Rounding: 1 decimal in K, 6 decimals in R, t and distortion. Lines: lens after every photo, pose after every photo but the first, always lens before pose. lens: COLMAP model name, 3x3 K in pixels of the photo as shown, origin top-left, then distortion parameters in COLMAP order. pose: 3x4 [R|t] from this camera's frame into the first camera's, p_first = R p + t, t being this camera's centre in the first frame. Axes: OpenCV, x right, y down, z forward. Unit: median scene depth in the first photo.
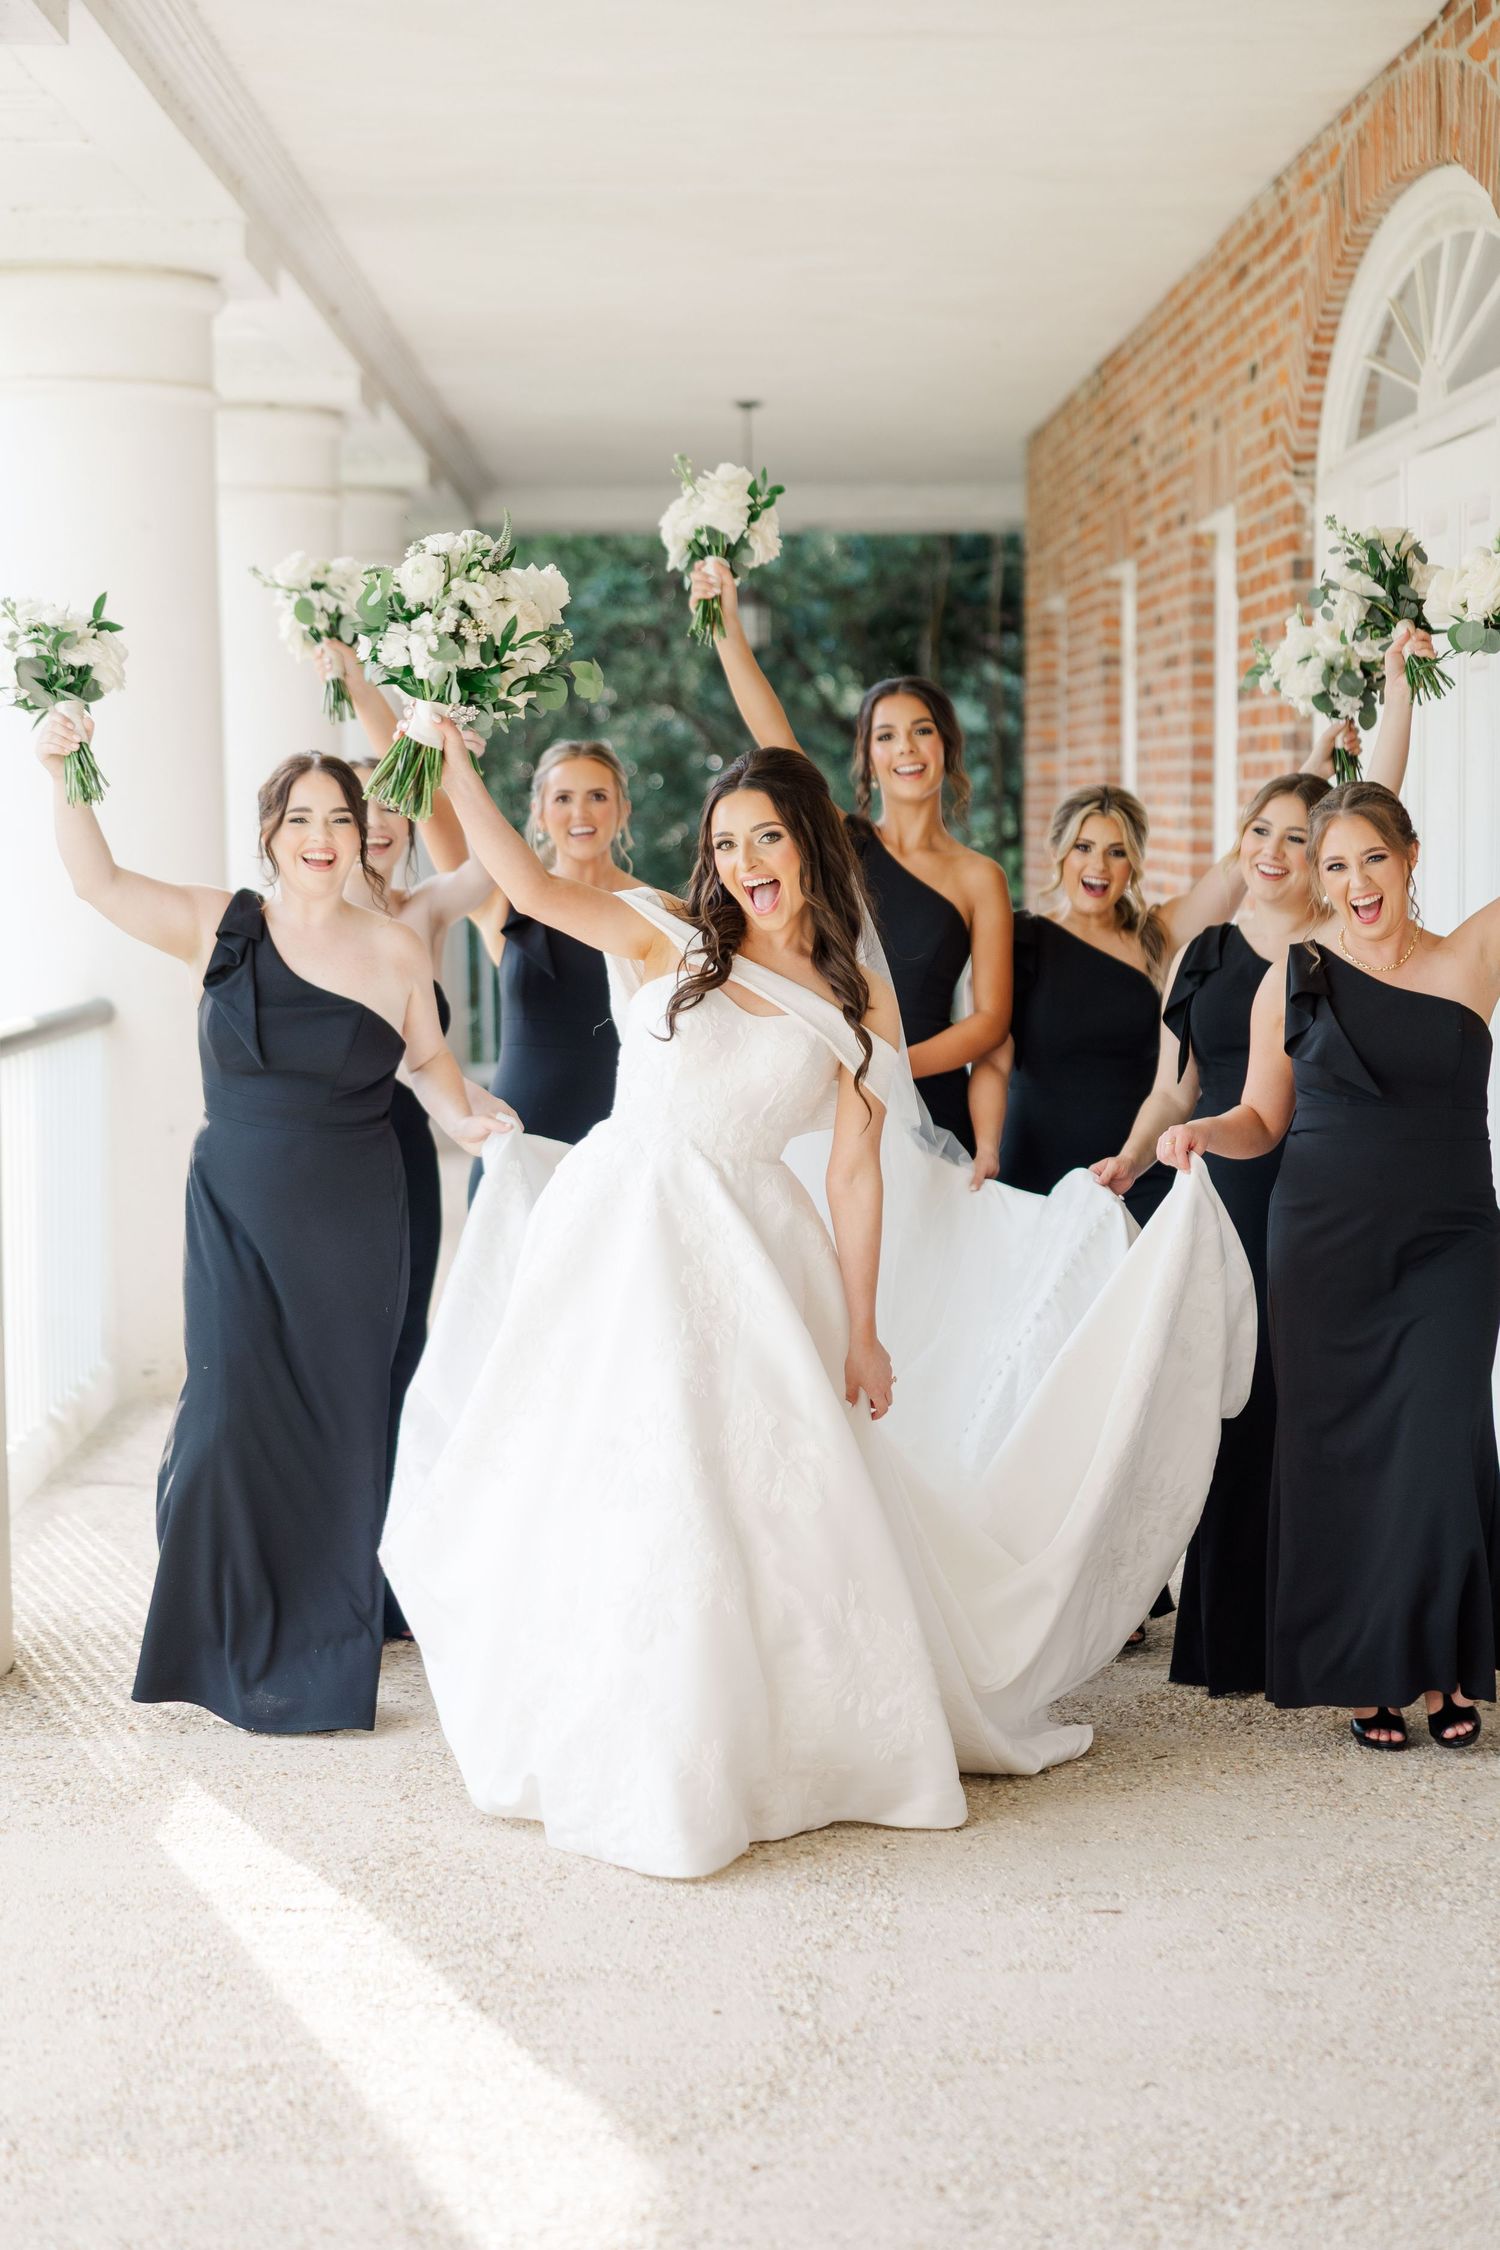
lens RADIAL K [[4672.2, 0, 739.6], [0, 4672.2, 1117.5], [0, 0, 1]] dist [-0.042607, 0.000000]
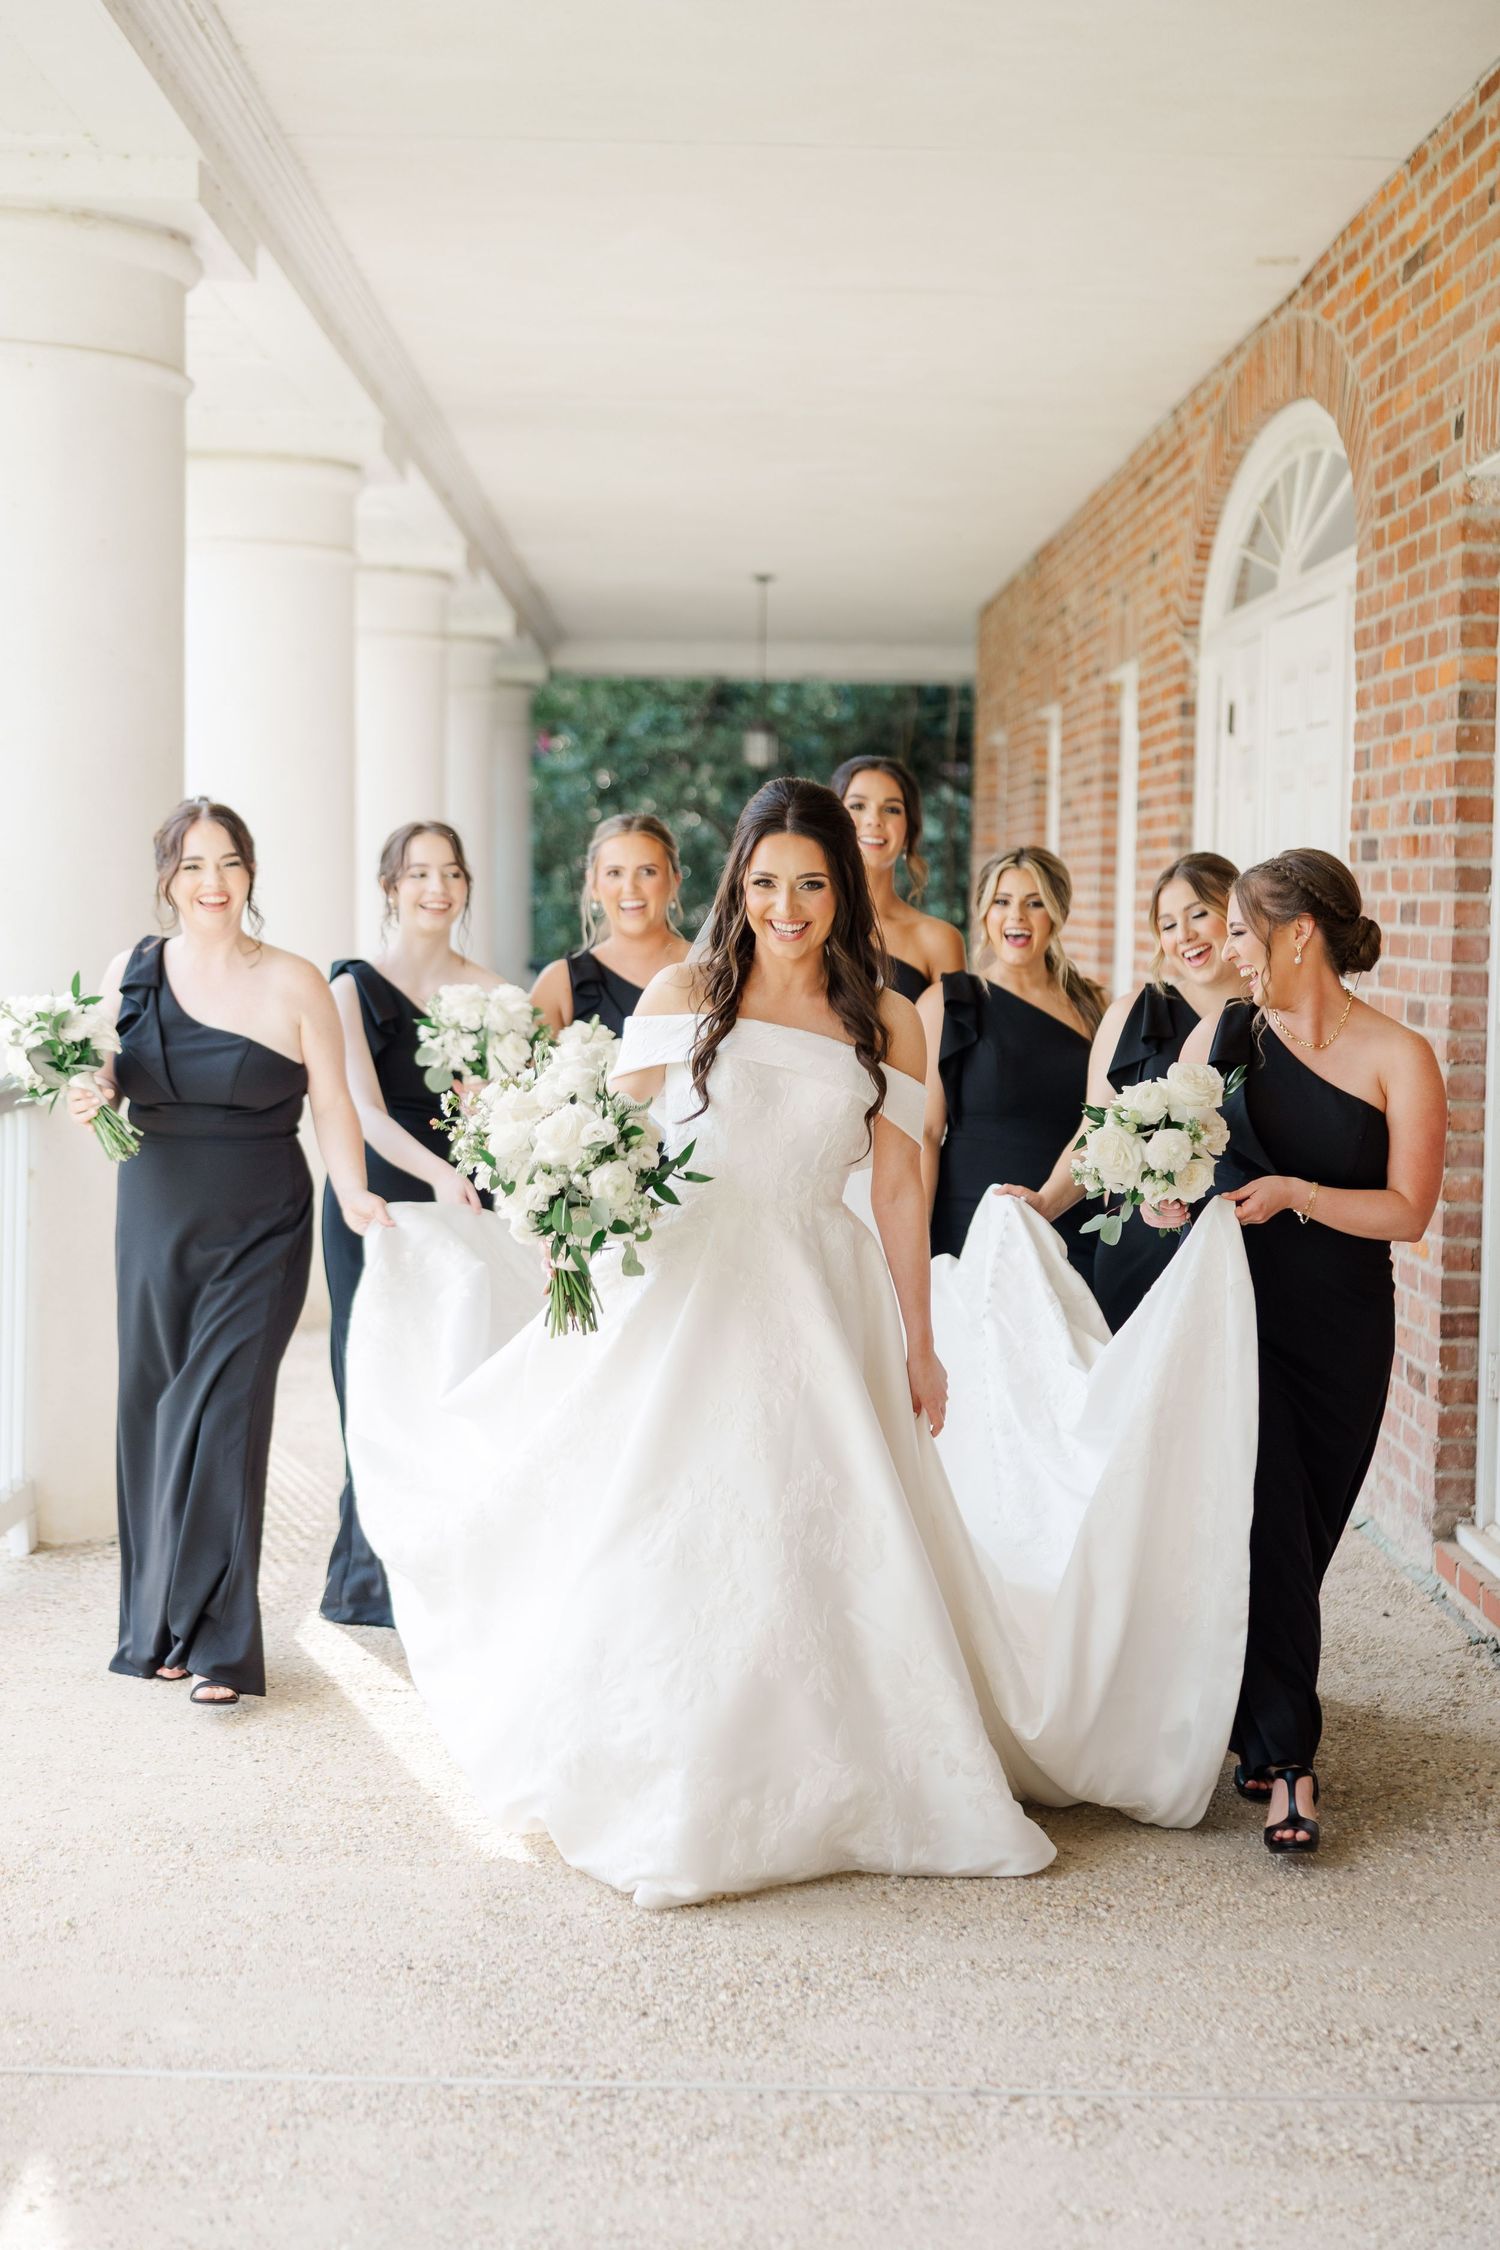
lens RADIAL K [[3674.8, 0, 756.8], [0, 3674.8, 1138.0], [0, 0, 1]] dist [-0.052266, 0.000000]
pose [[0.999737, 0.022568, 0.004068, -0.001141], [-0.022554, 0.999739, -0.003511, 0.008078], [-0.004146, 0.003418, 0.999986, -0.022635]]
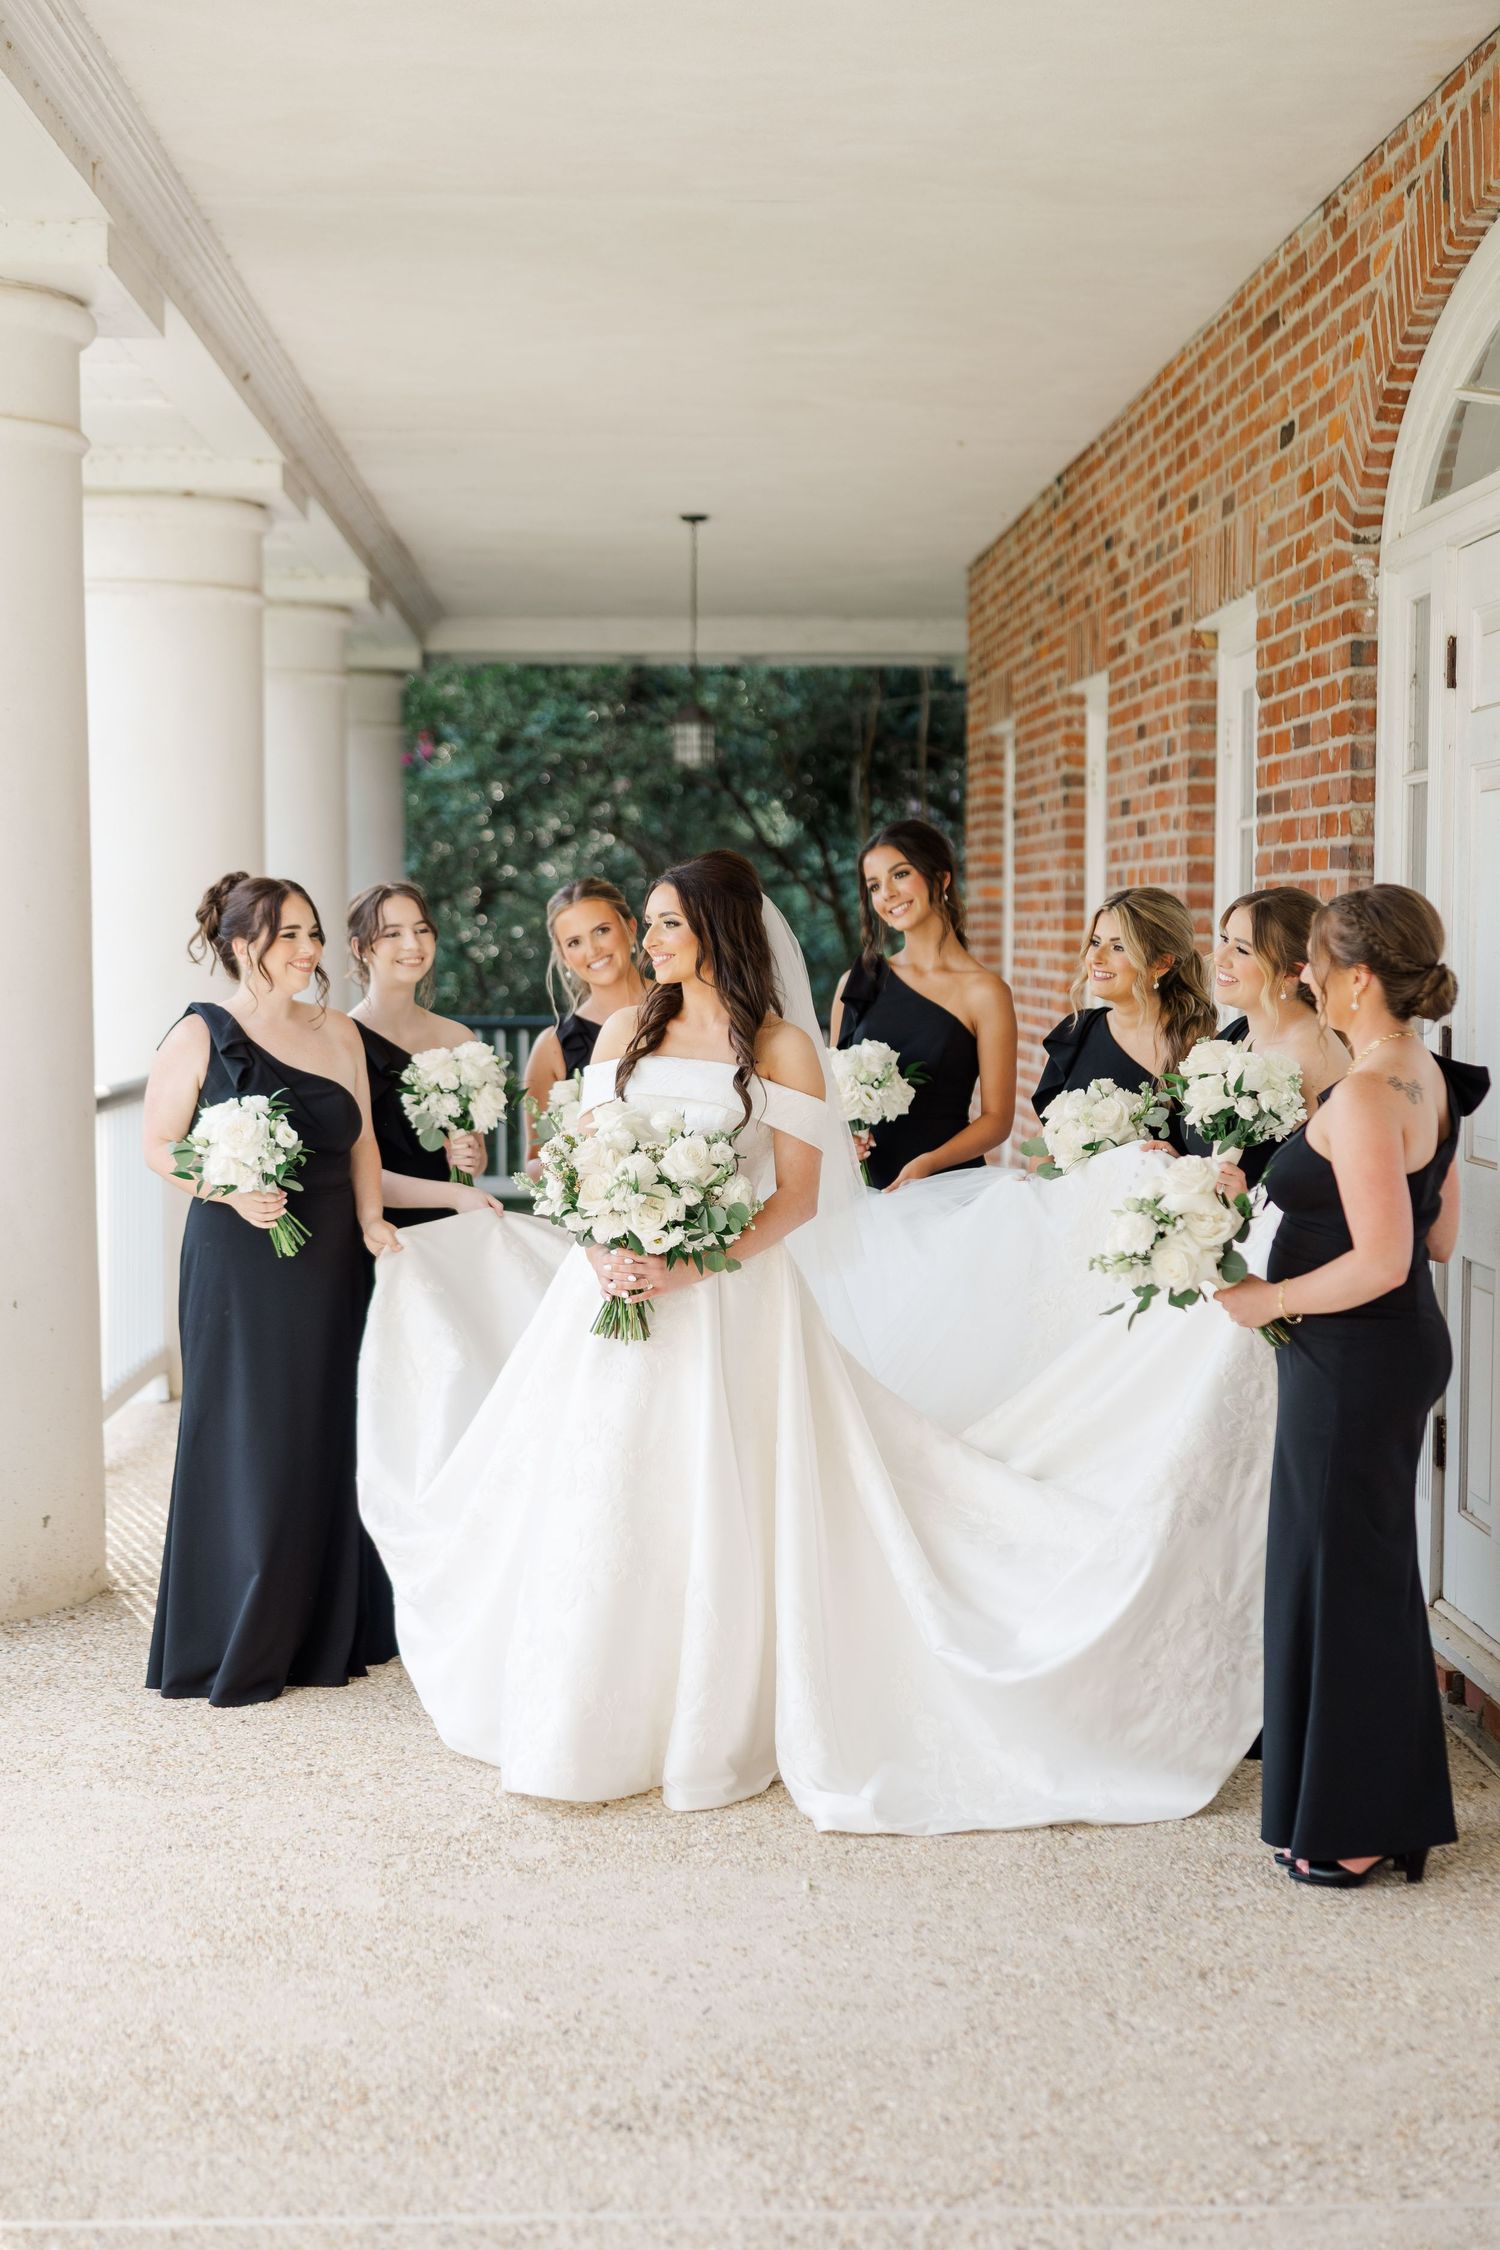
lens RADIAL K [[3655.3, 0, 750.0], [0, 3655.3, 1112.5], [0, 0, 1]] dist [-0.052725, 0.000000]
pose [[0.999677, 0.009533, 0.023555, -0.004612], [-0.009142, 0.999820, -0.016622, -0.020942], [-0.023709, 0.016401, 0.999584, 0.320543]]
